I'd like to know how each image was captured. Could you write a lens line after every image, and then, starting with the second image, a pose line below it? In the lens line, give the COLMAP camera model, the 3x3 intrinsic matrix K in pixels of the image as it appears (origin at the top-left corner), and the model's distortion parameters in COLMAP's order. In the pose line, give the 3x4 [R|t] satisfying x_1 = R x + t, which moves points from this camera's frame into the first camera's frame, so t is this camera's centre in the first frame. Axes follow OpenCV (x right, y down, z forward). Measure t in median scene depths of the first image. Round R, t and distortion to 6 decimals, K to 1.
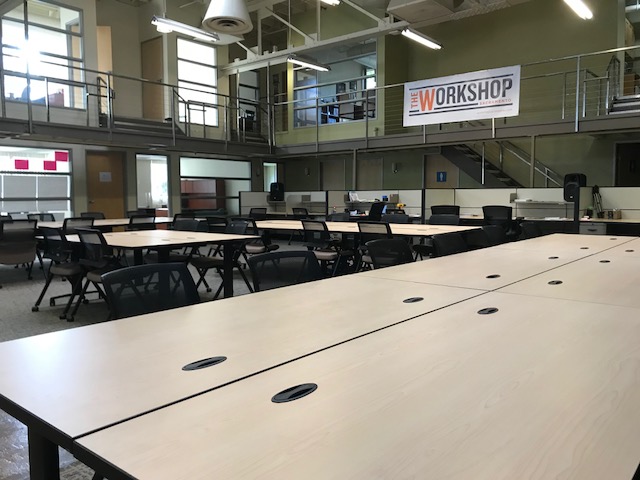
lens RADIAL K [[521.5, 0, 320.1], [0, 521.5, 240.4], [0, 0, 1]] dist [-0.007459, -0.004603]
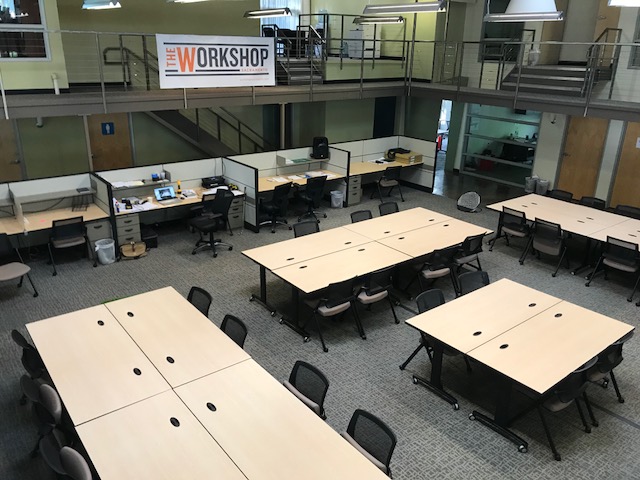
lens RADIAL K [[521.5, 0, 319.7], [0, 521.5, 239.5], [0, 0, 1]] dist [-0.007459, -0.004603]
pose [[0.217476, -0.336481, 0.916234, -0.677272], [0.058401, 0.941505, 0.331900, -0.273727], [-0.974317, -0.018672, 0.224406, 0.607335]]
